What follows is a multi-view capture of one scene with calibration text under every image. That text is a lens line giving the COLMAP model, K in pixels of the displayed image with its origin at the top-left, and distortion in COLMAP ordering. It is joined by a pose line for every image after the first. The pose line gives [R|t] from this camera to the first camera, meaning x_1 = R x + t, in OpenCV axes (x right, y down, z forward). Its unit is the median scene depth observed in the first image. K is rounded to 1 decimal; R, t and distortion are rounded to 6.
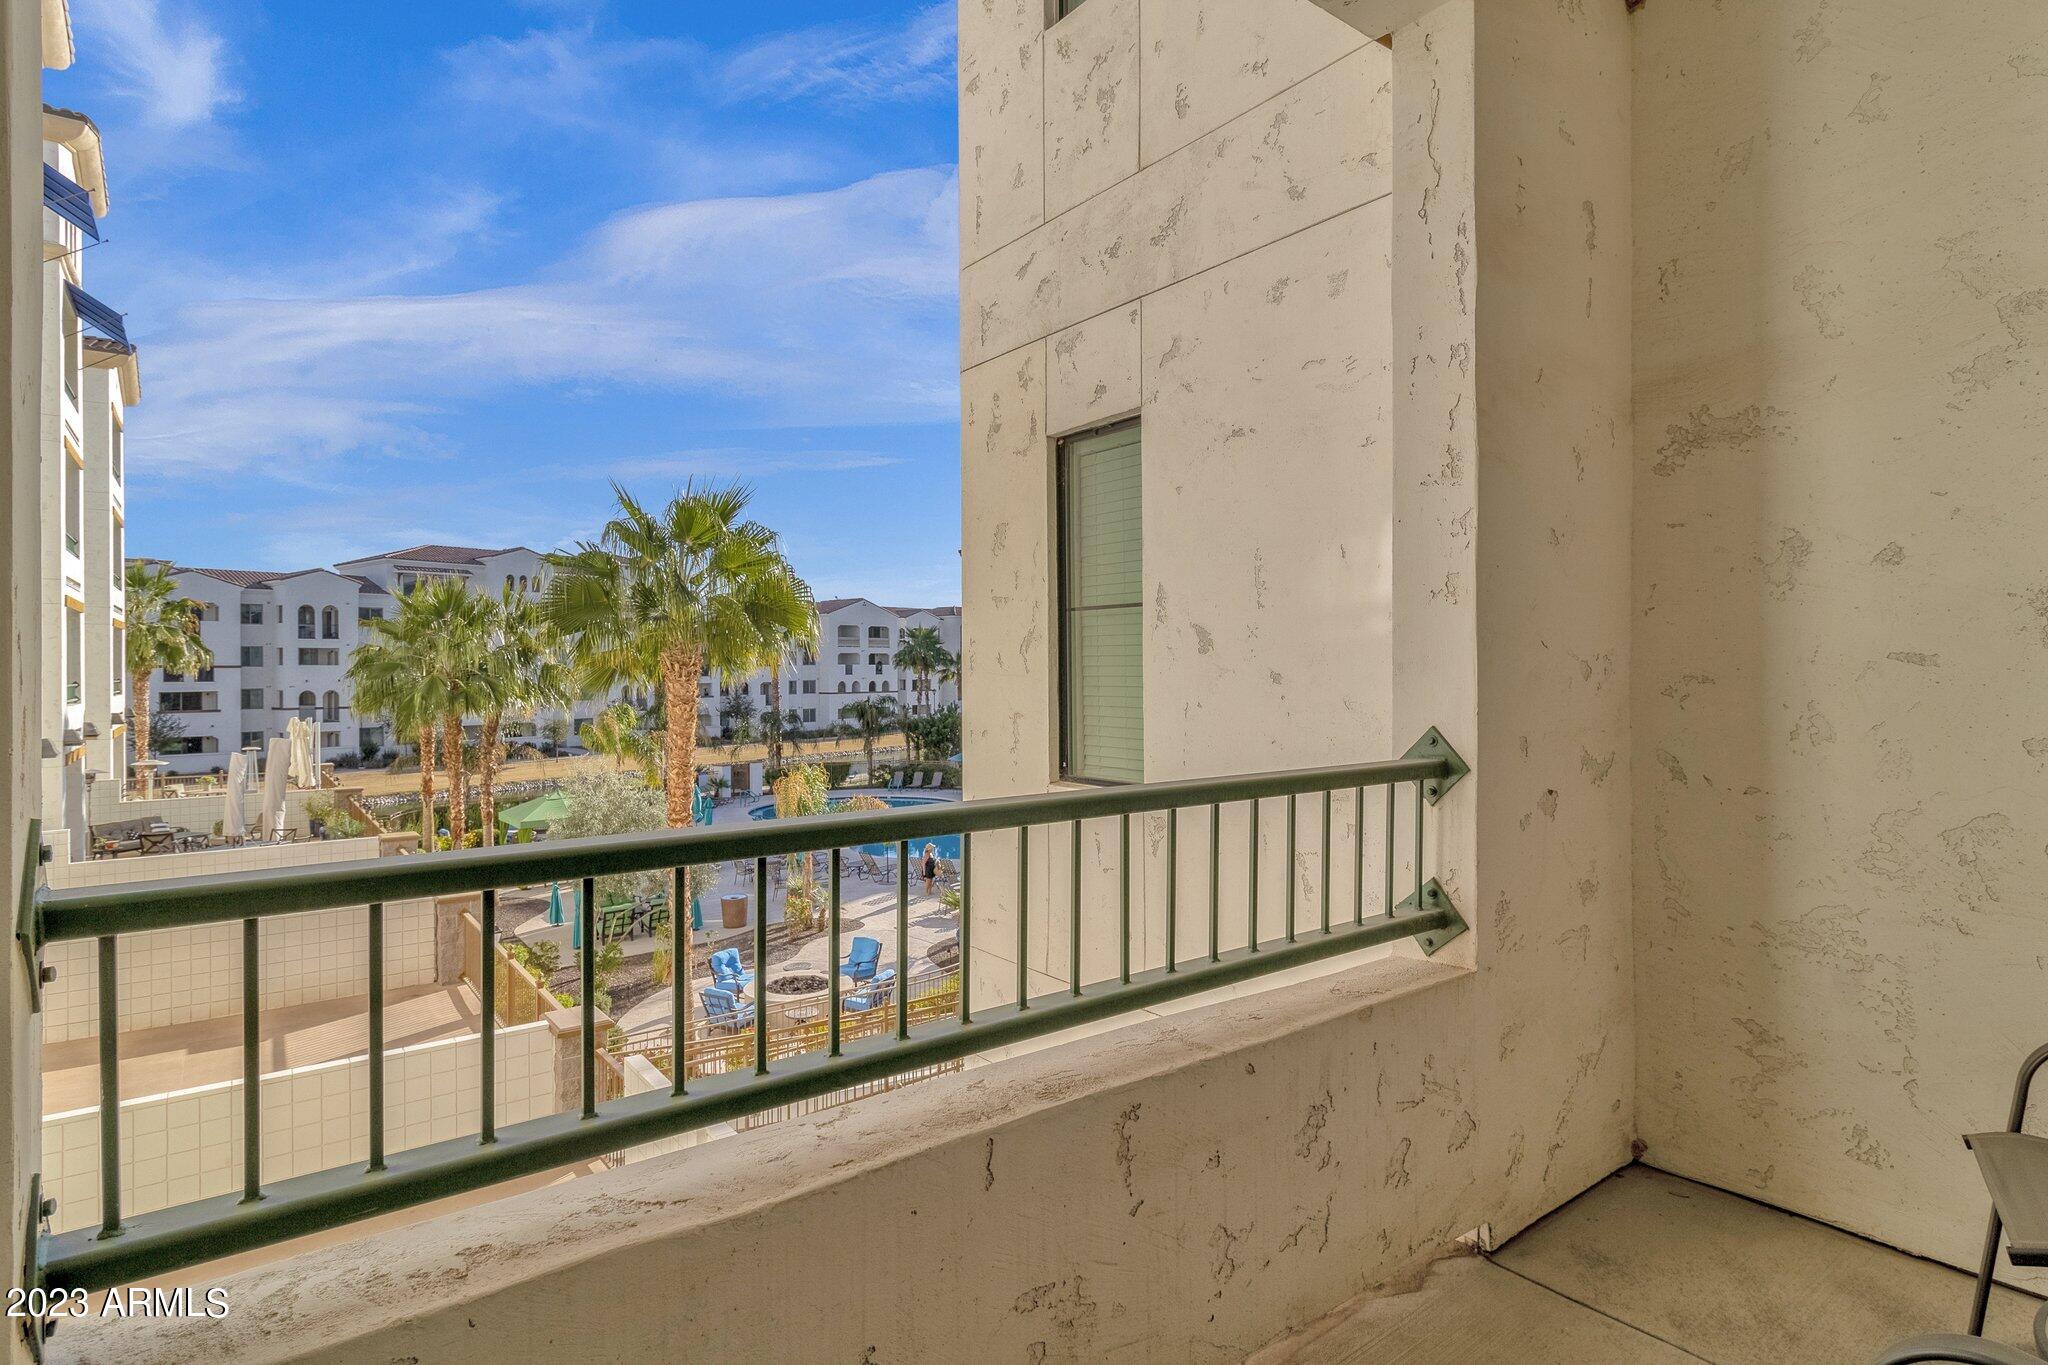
lens RADIAL K [[1020.6, 0, 1047.7], [0, 1020.6, 676.2], [0, 0, 1]] dist [0.001894, -0.000719]
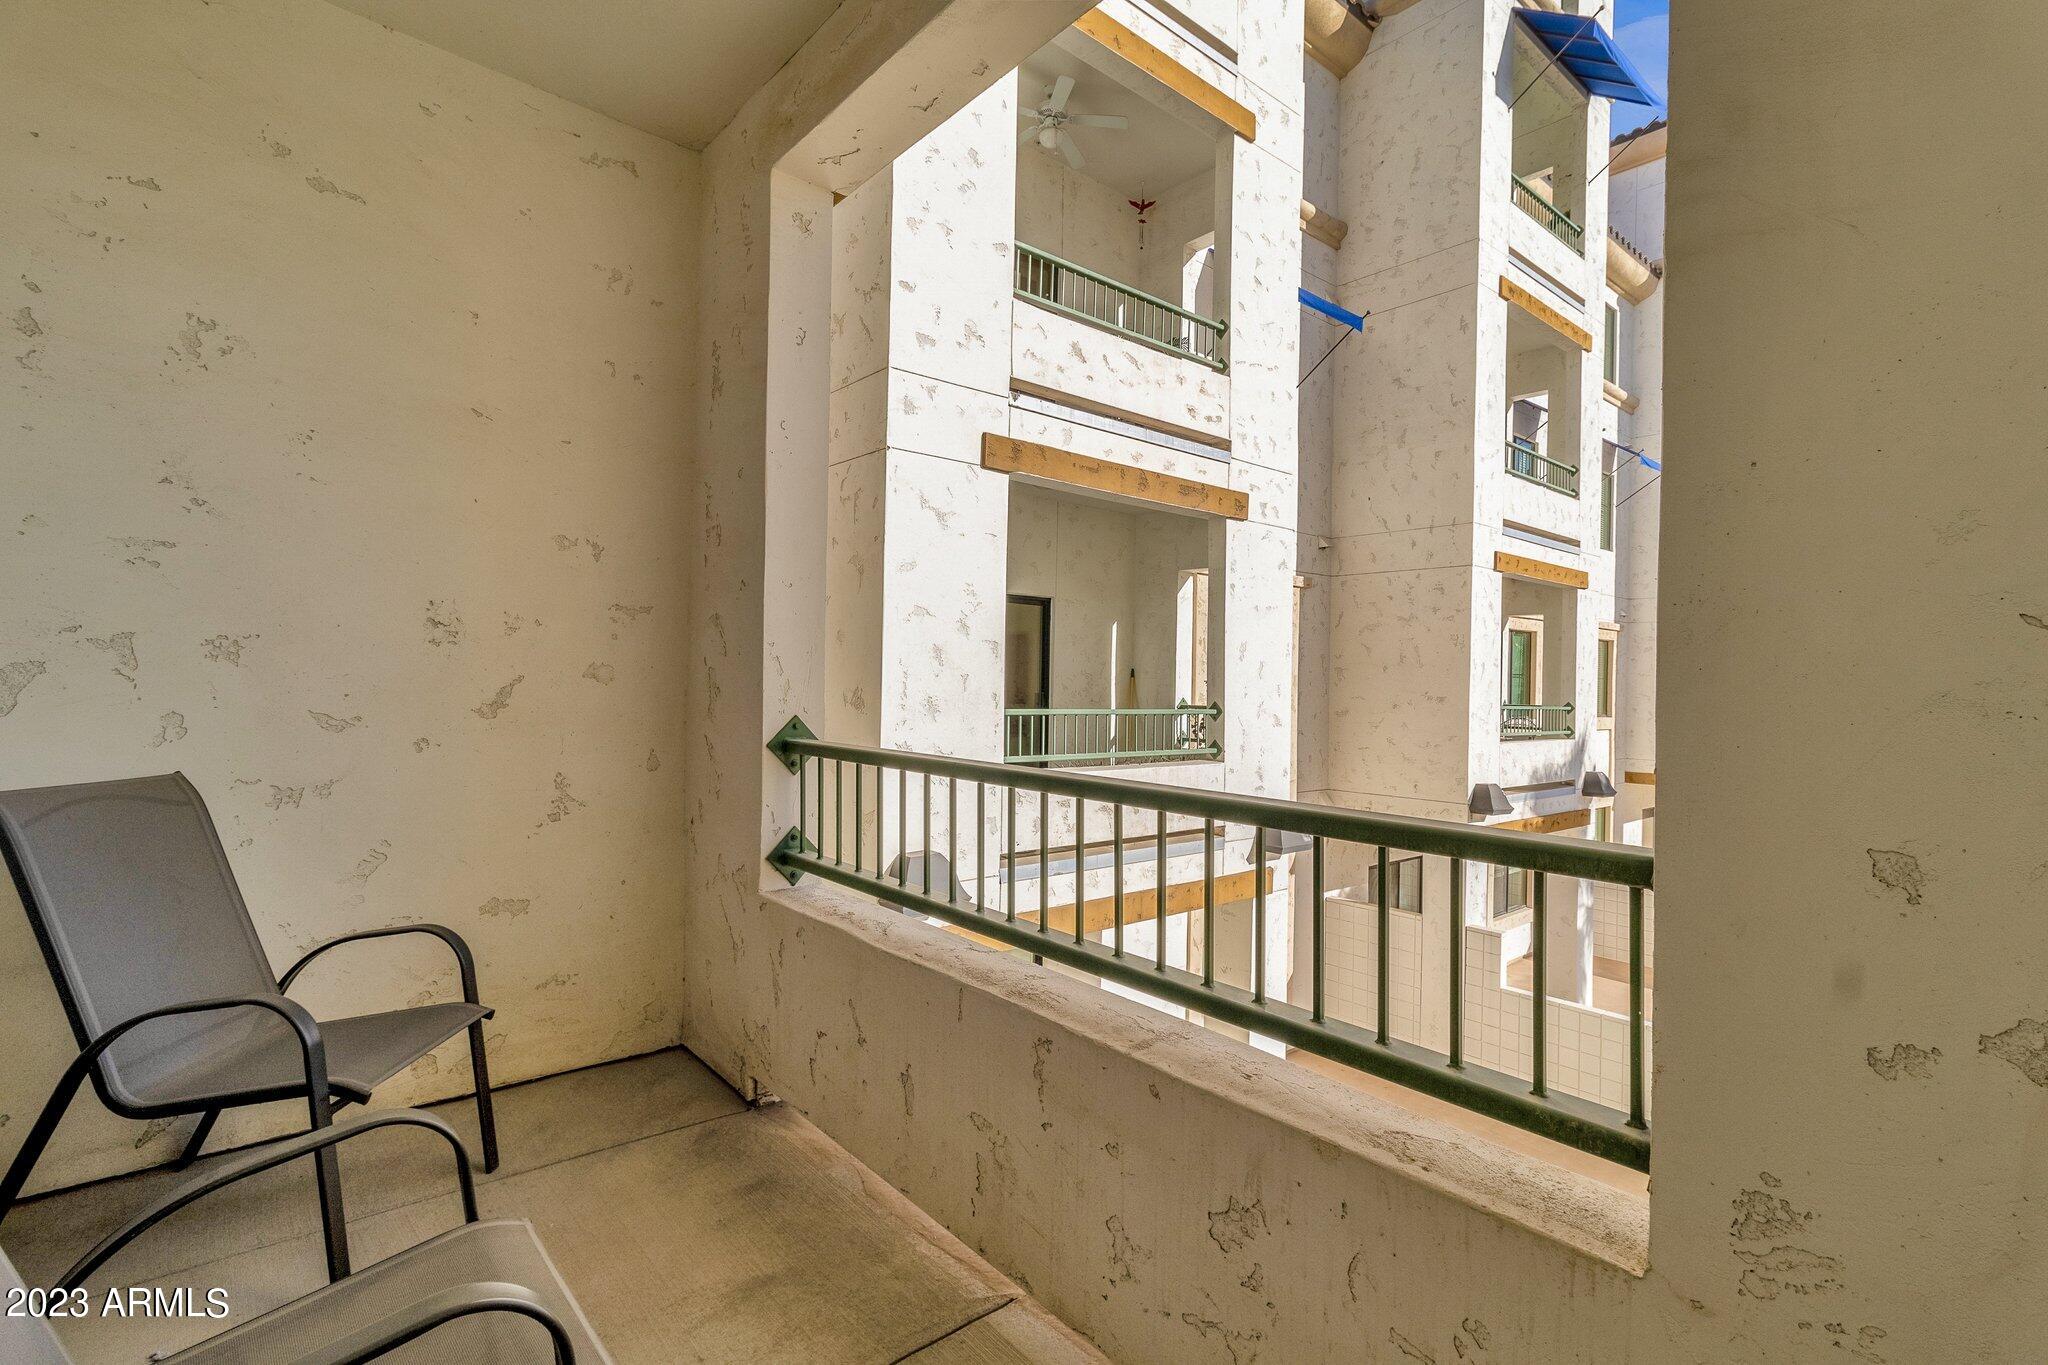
lens RADIAL K [[976.1, 0, 1044.0], [0, 976.1, 678.3], [0, 0, 1]] dist [0.009501, 0.000024]
pose [[0.057847, 0.008195, -0.998292, 1.138835], [-0.019476, 0.999785, 0.007079, -0.008036], [0.998135, 0.019034, 0.057994, 0.859248]]
